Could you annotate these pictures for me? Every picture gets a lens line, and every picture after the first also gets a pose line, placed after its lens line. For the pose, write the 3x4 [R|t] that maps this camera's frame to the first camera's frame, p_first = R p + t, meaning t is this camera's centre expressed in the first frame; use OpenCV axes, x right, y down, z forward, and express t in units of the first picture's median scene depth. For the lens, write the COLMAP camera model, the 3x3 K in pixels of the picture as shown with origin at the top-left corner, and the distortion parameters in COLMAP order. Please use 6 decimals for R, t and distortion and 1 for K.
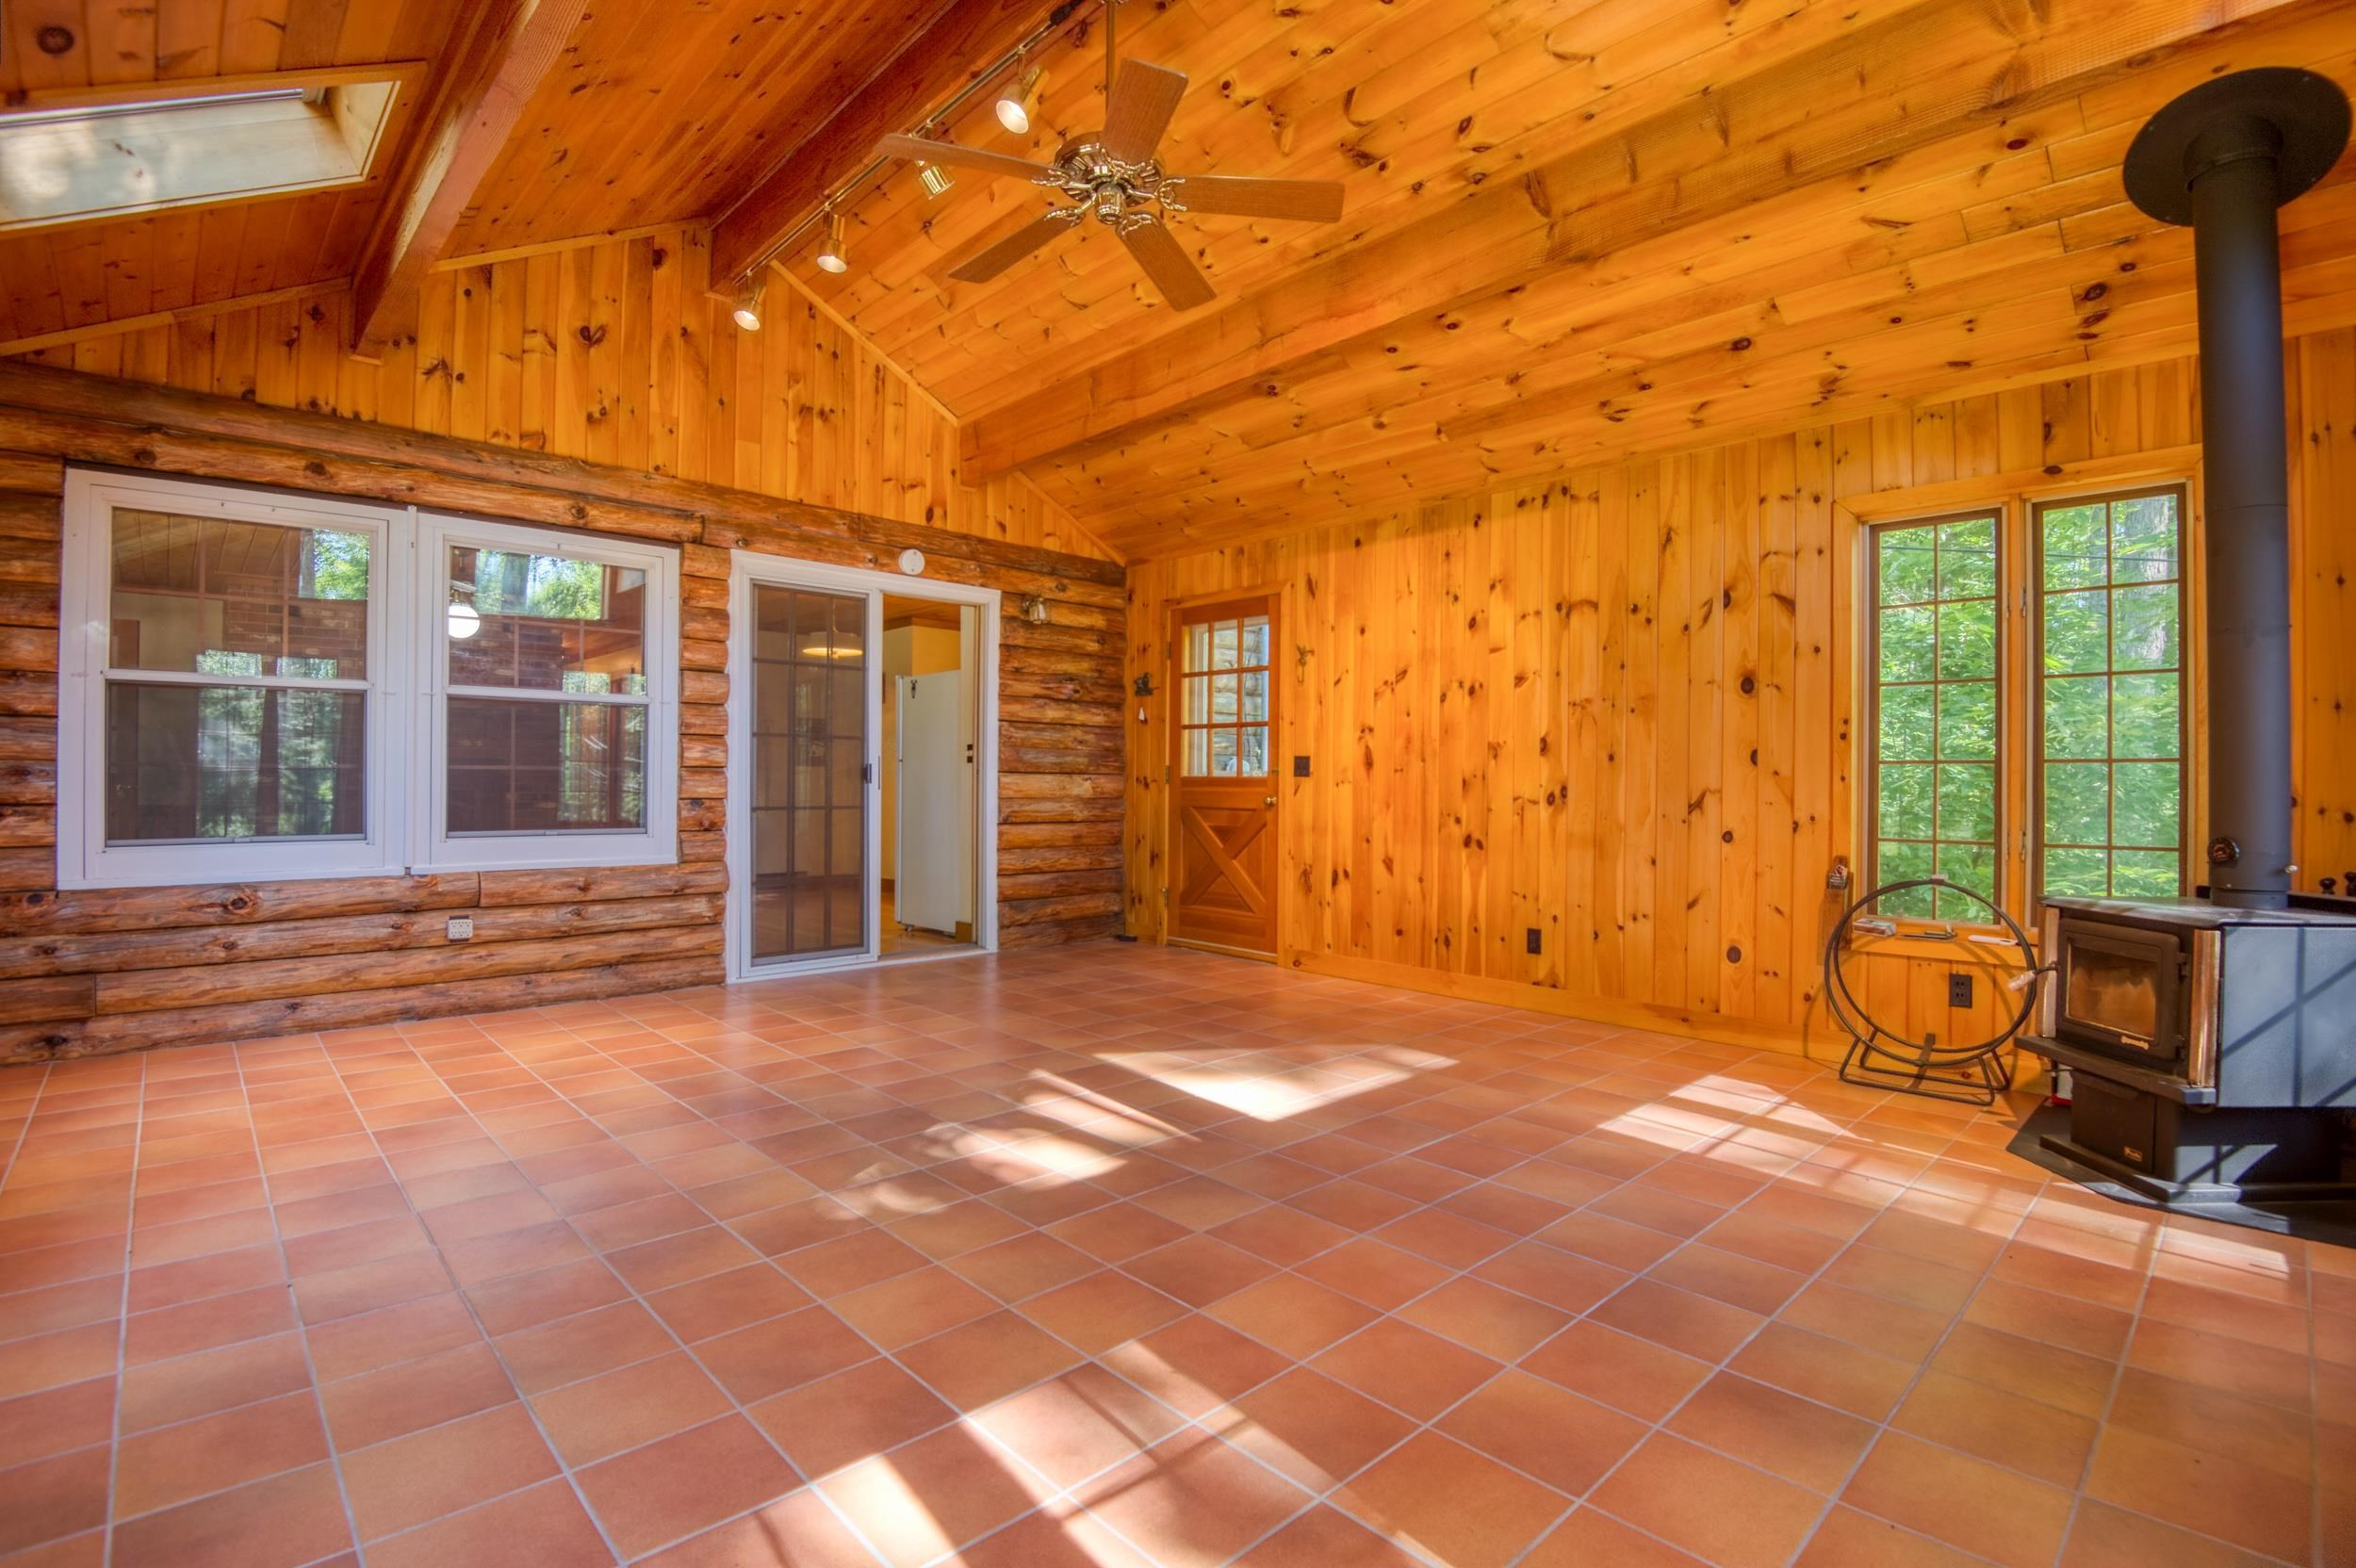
lens RADIAL K [[1103.7, 0, 1178.0], [0, 1103.7, 784.0], [0, 0, 1]] dist [-0.001269, -0.000119]
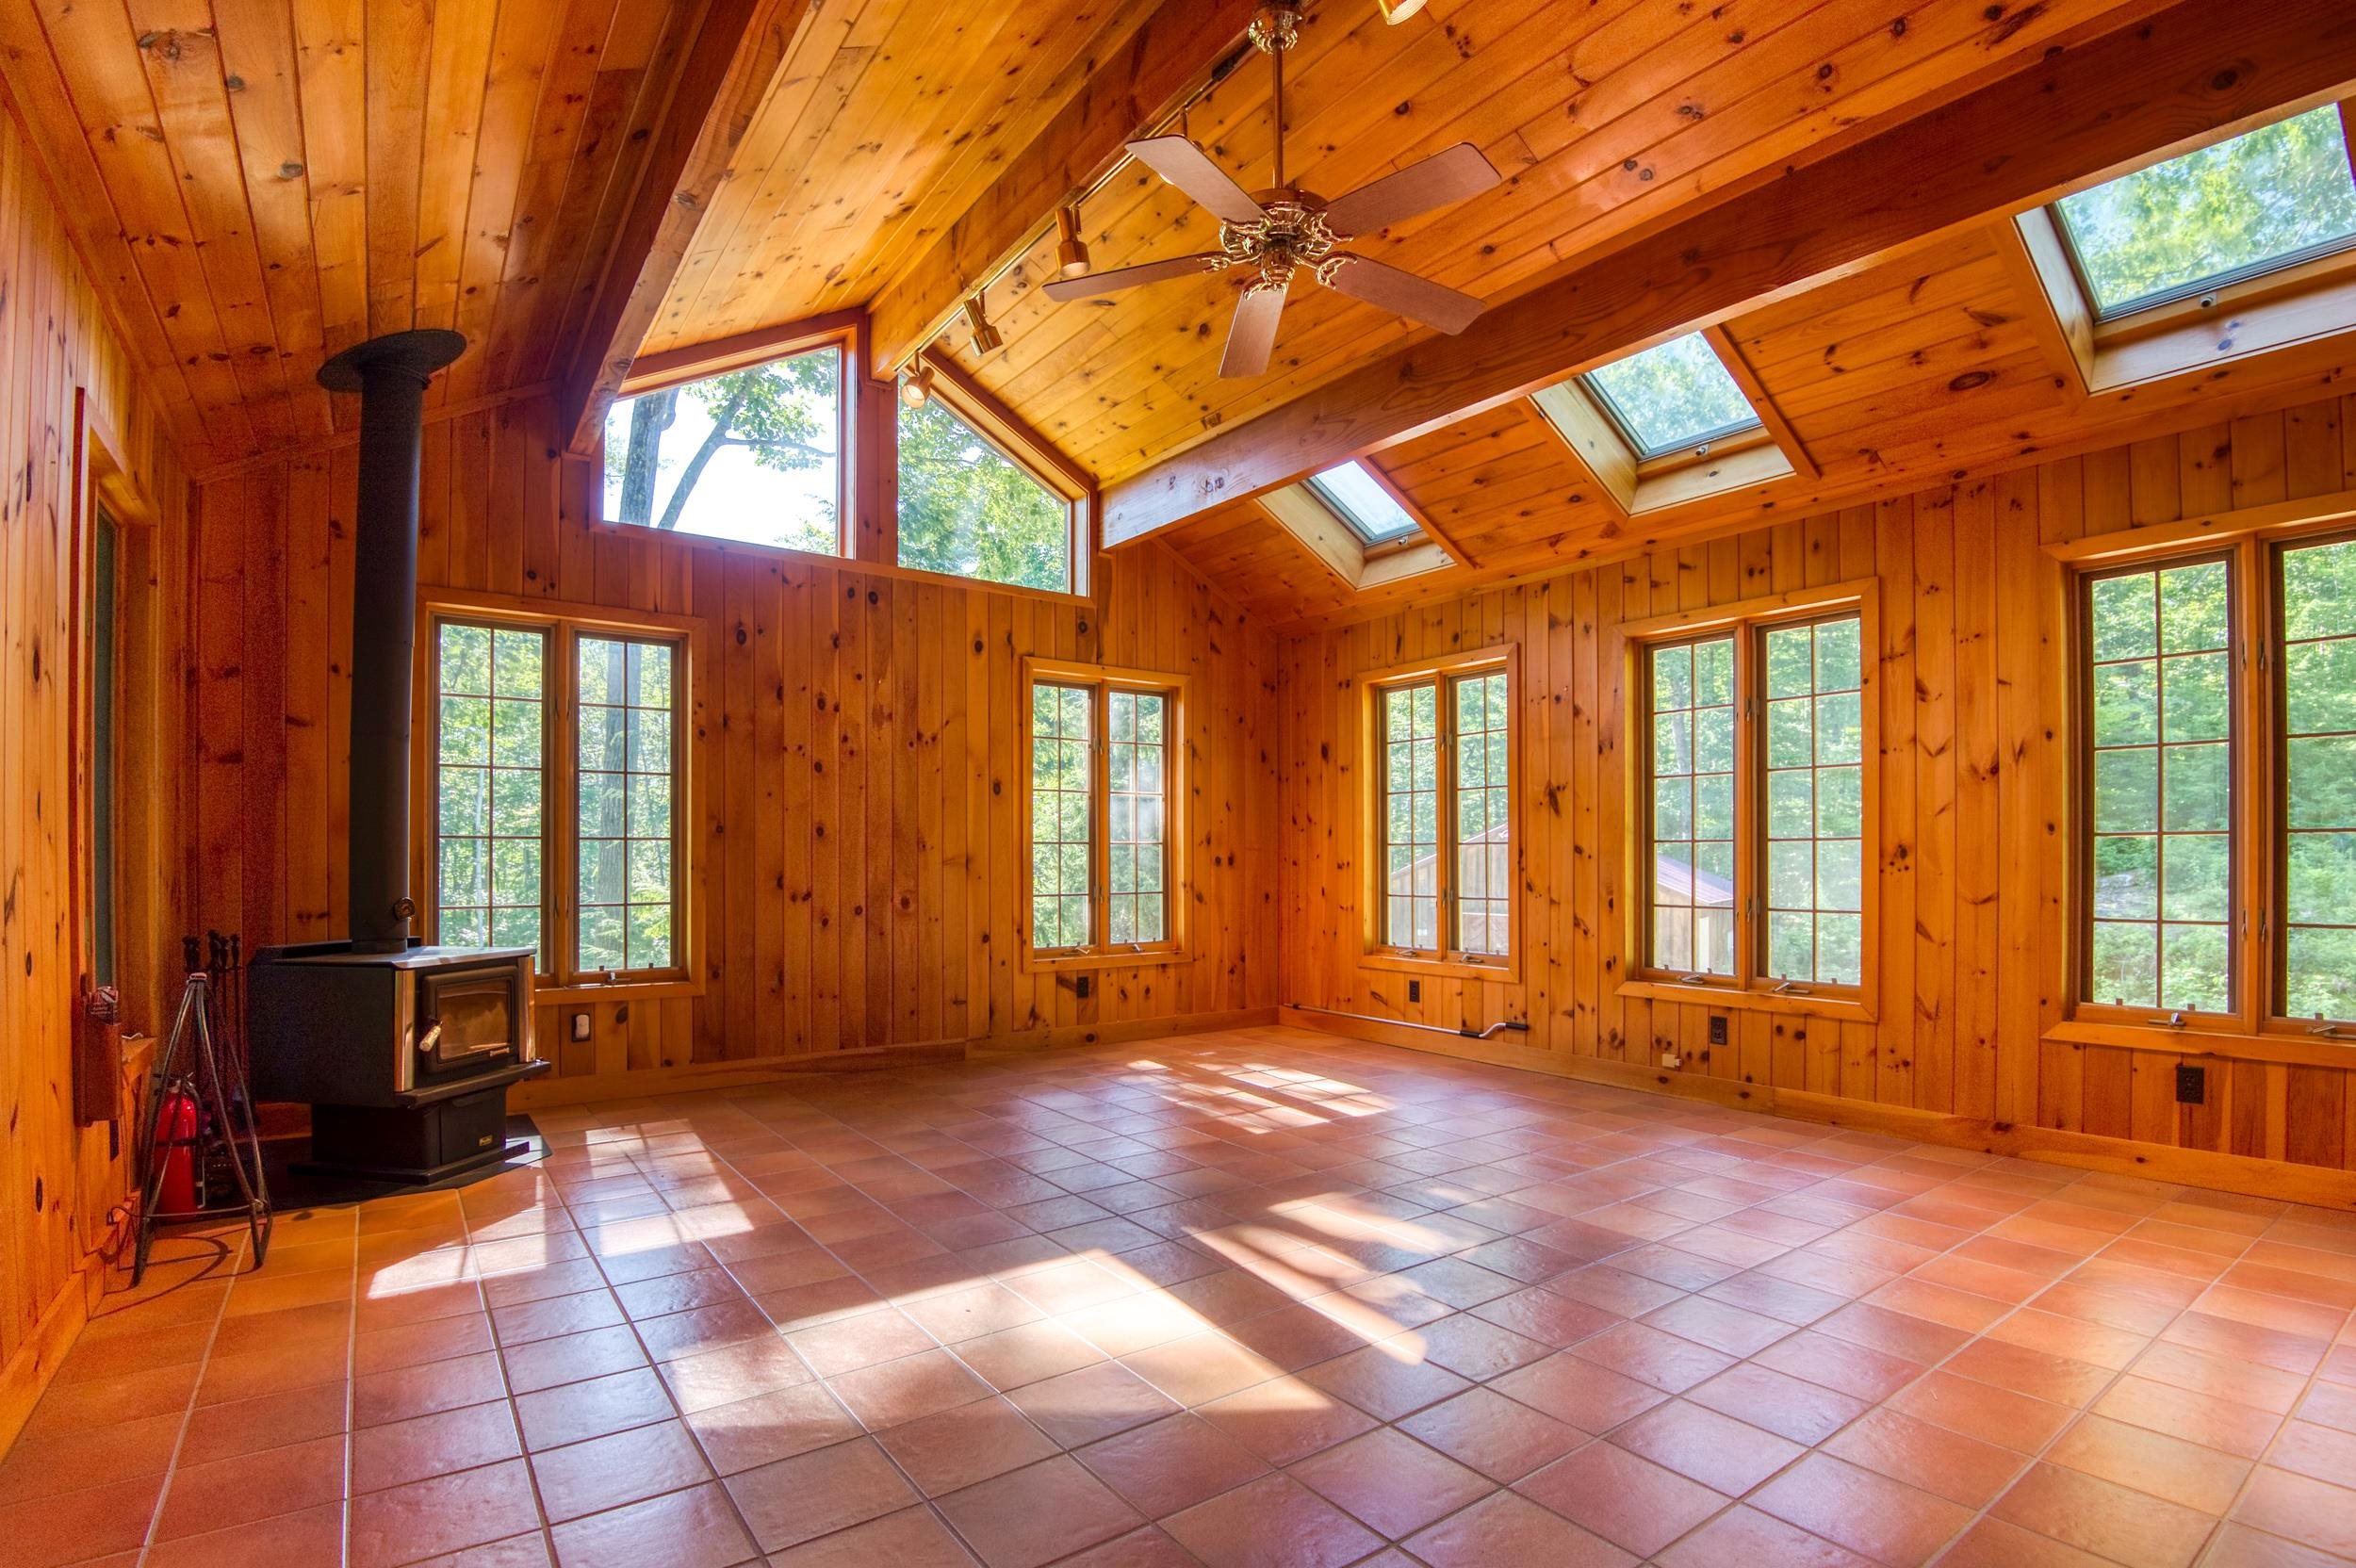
lens RADIAL K [[1114.0, 0, 1169.5], [0, 1114.0, 850.3], [0, 0, 1]] dist [-0.000448, 0.000037]
pose [[-0.990238, -0.006006, 0.139259, -0.065502], [-0.007328, 0.999933, -0.008988, -0.001269], [-0.139196, -0.009921, -0.990215, 1.233420]]
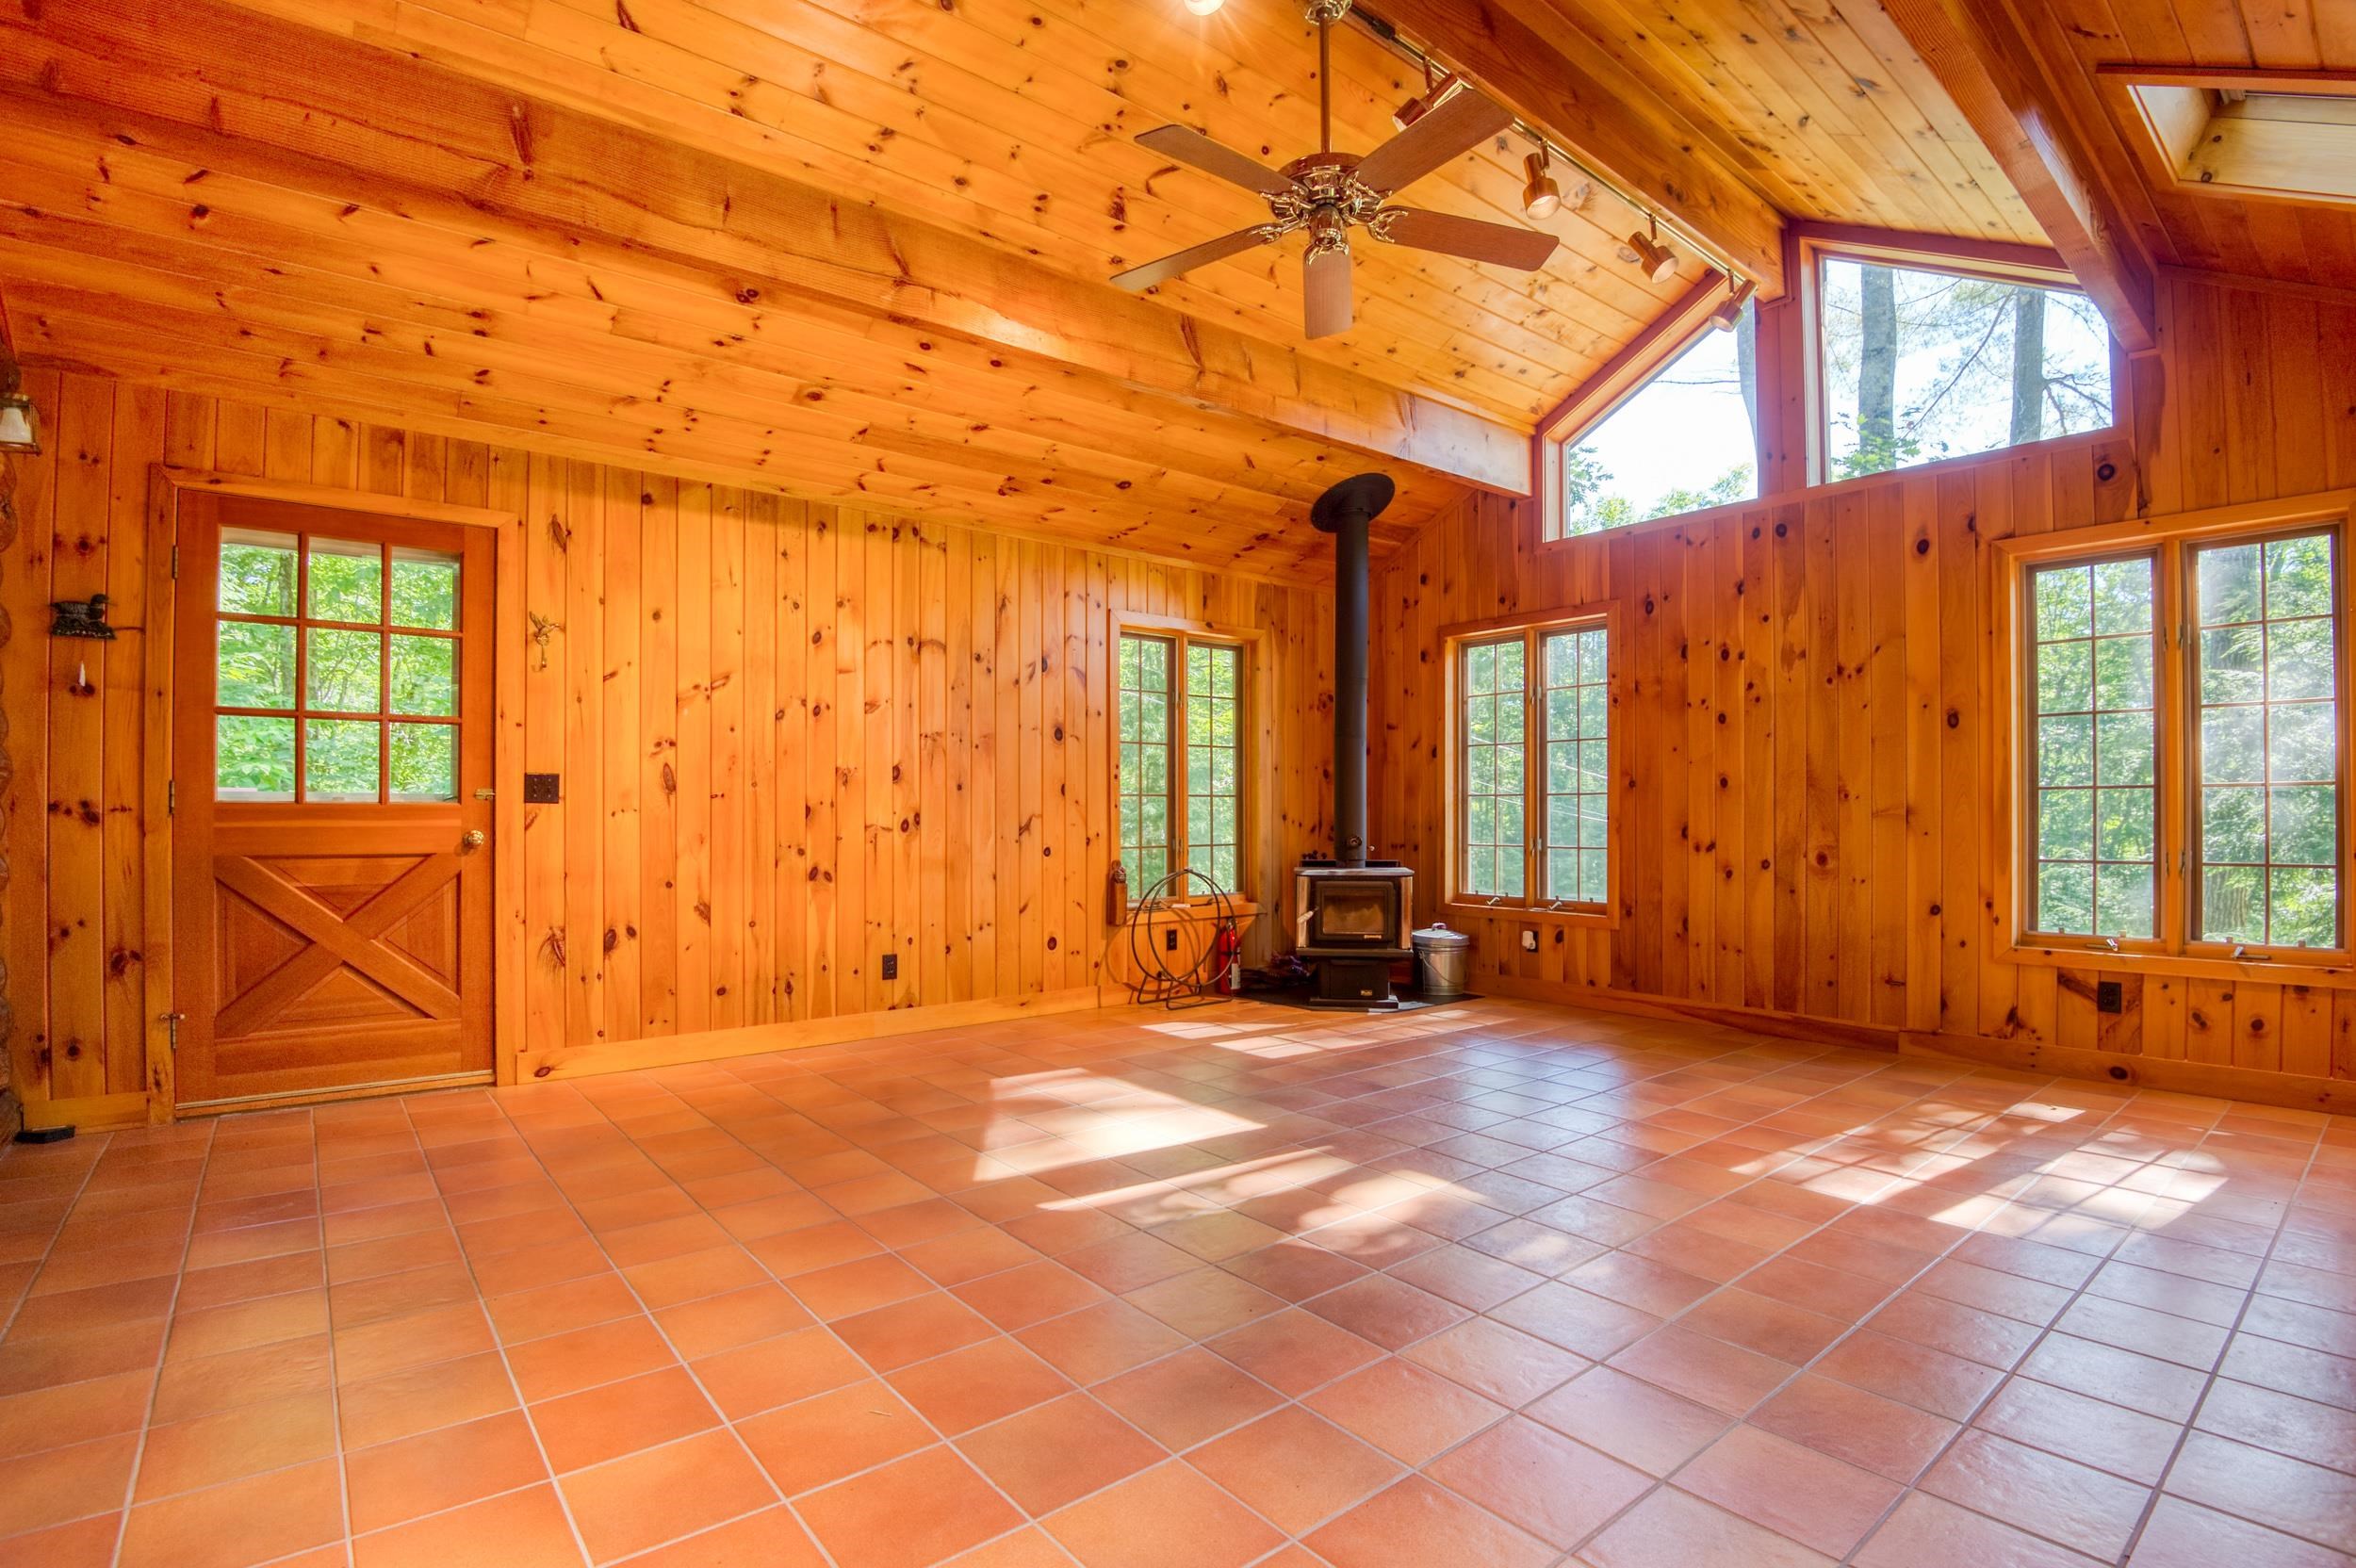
lens RADIAL K [[1099.8, 0, 1169.7], [0, 1099.8, 802.3], [0, 0, 1]] dist [-0.000780, -0.024398]
pose [[0.074012, -0.000515, 0.997257, -0.668018], [0.000640, 1.000000, 0.000469, -0.008636], [-0.997257, 0.000603, 0.074013, 0.676050]]
